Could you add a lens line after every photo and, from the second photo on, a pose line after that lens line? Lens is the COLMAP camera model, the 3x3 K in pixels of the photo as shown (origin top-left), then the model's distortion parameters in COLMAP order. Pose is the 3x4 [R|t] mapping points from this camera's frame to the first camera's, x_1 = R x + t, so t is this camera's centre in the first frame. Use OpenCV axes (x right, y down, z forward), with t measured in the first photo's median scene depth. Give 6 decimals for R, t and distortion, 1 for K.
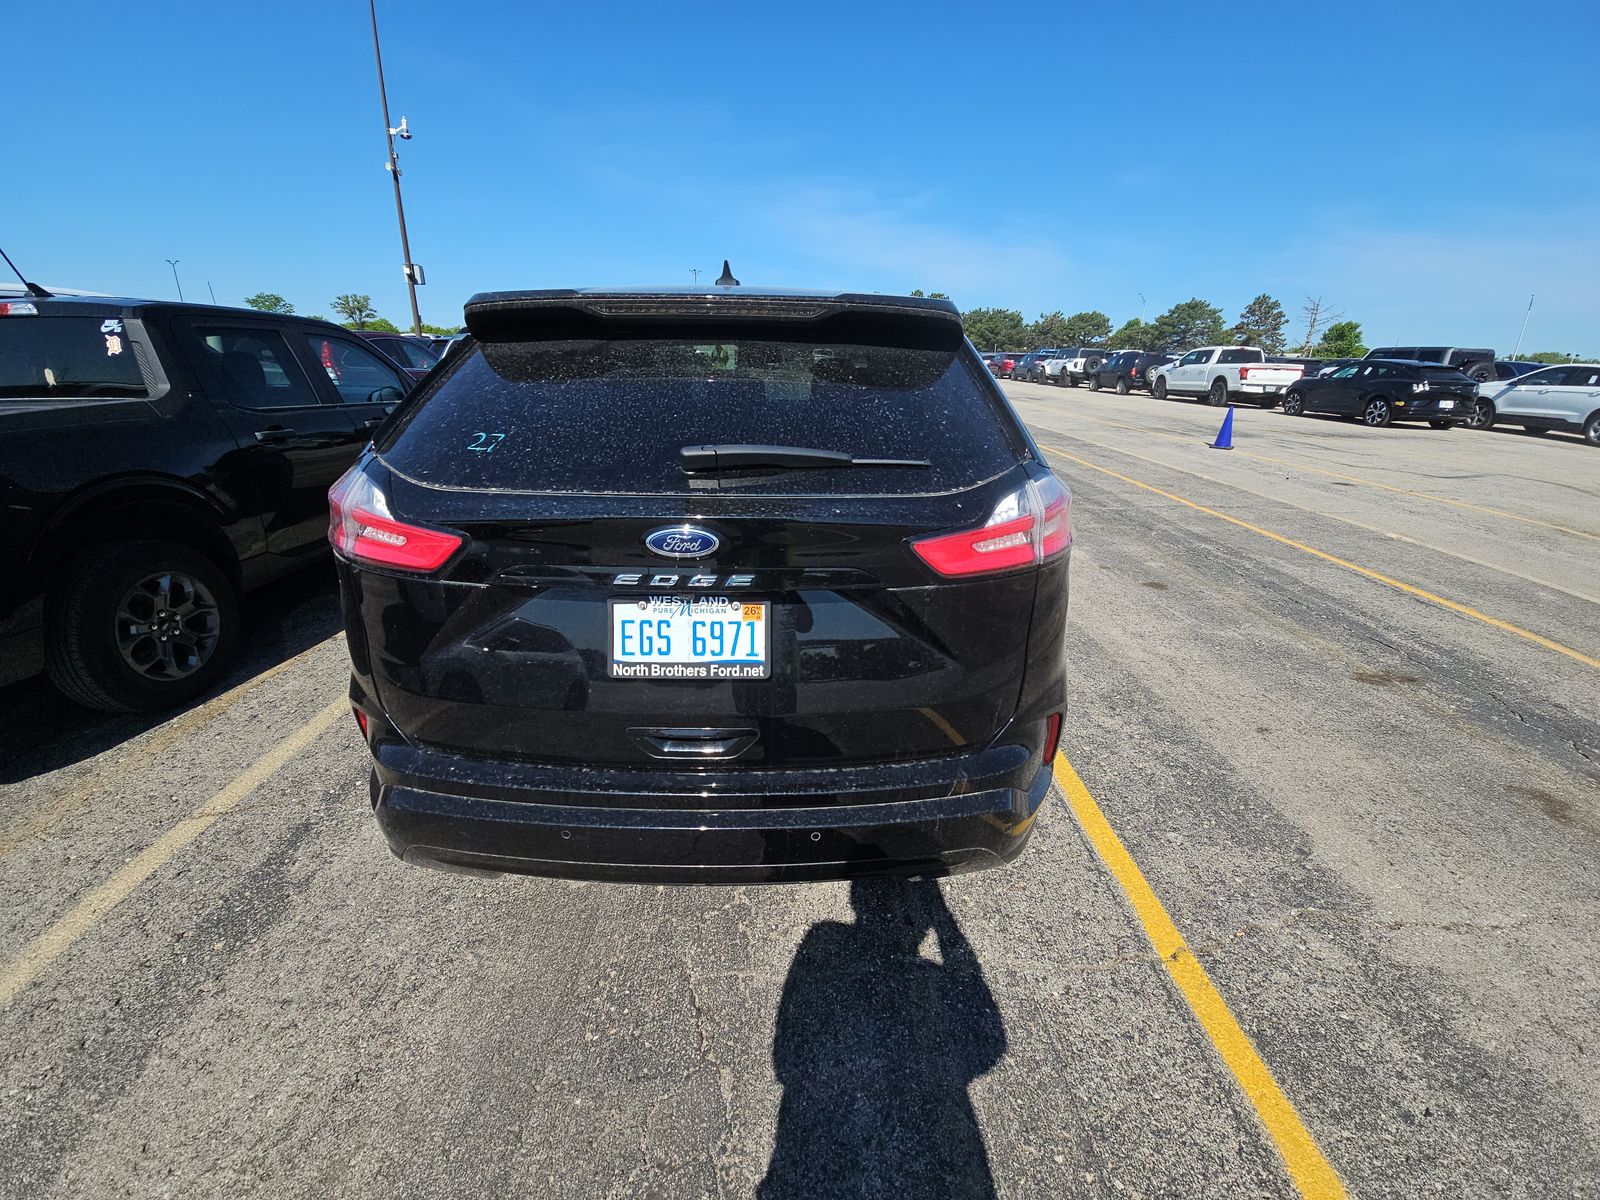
lens RADIAL K [[652.3, 0, 802.6], [0, 652.3, 609.1], [0, 0, 1]] dist [-0.002509, 0.000106]
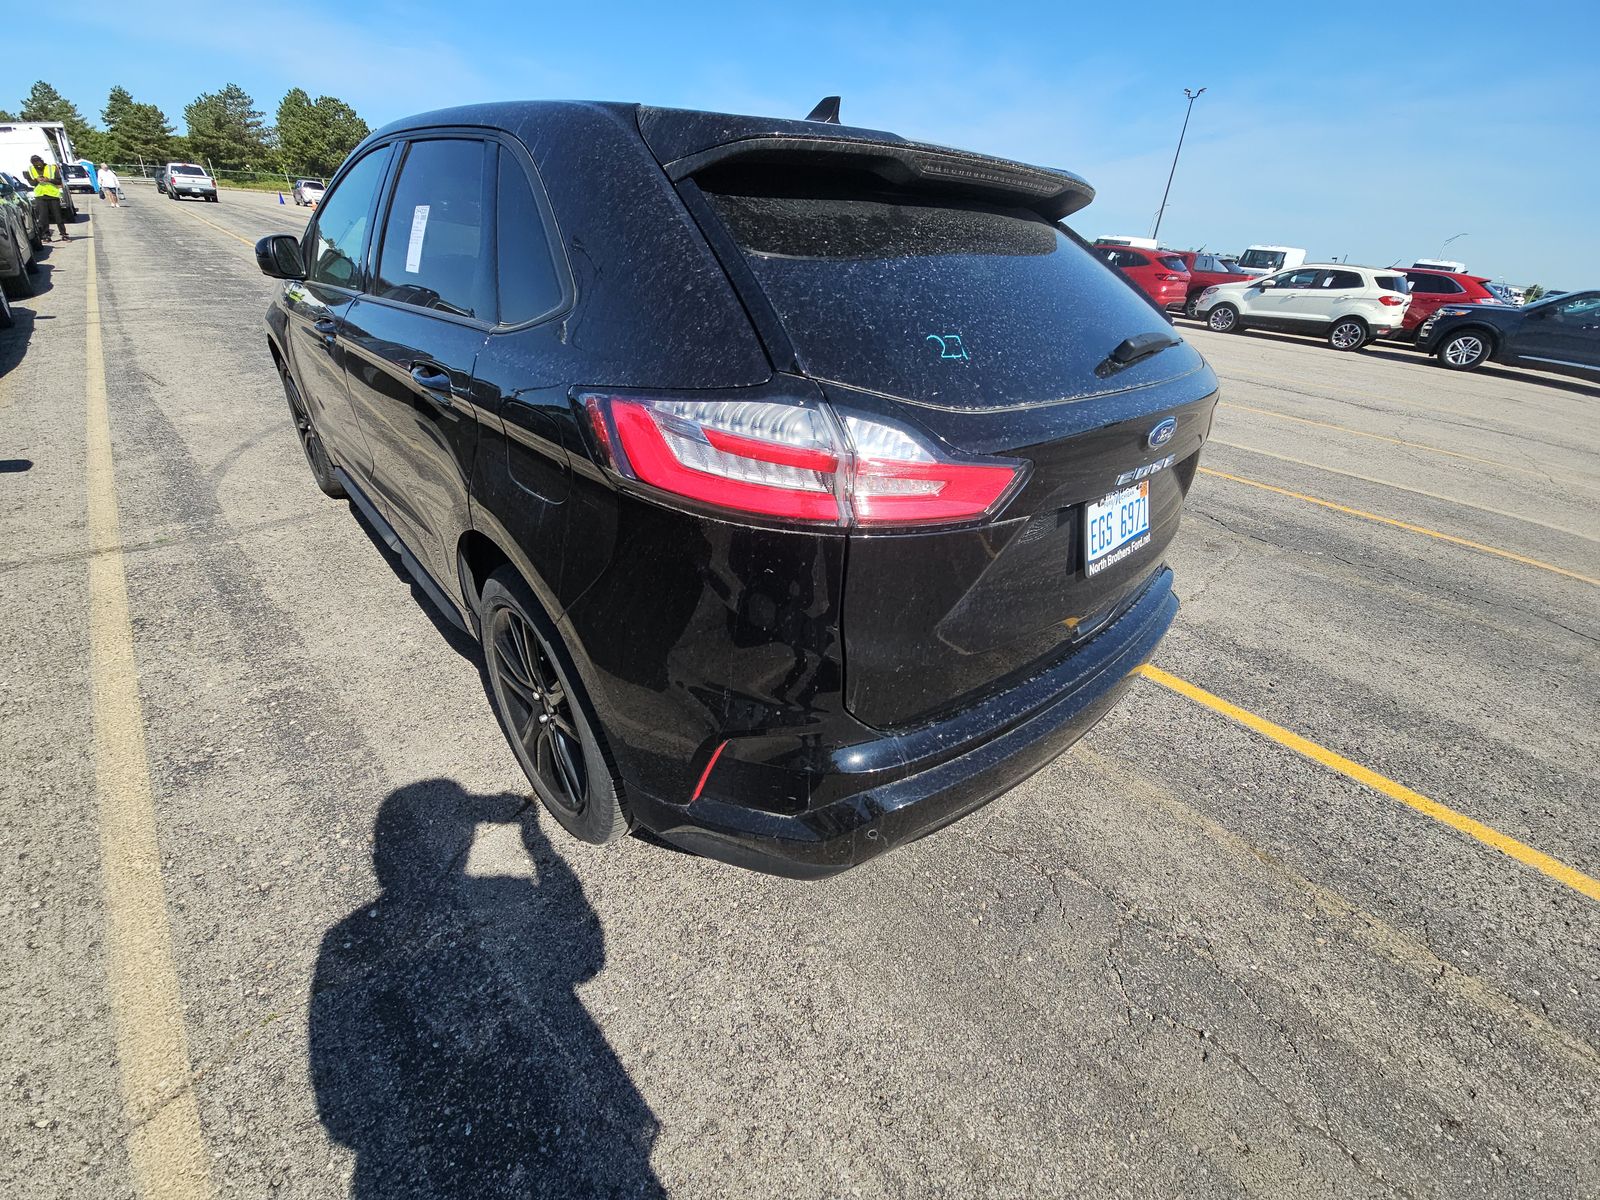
lens RADIAL K [[645.2, 0, 811.7], [0, 645.2, 615.7], [0, 0, 1]] dist [0.045290, -0.026989]
pose [[0.745084, -0.315265, 0.587756, -1.085794], [0.194056, 0.945579, 0.261197, -0.169668], [-0.638116, -0.080556, 0.765714, 0.417816]]
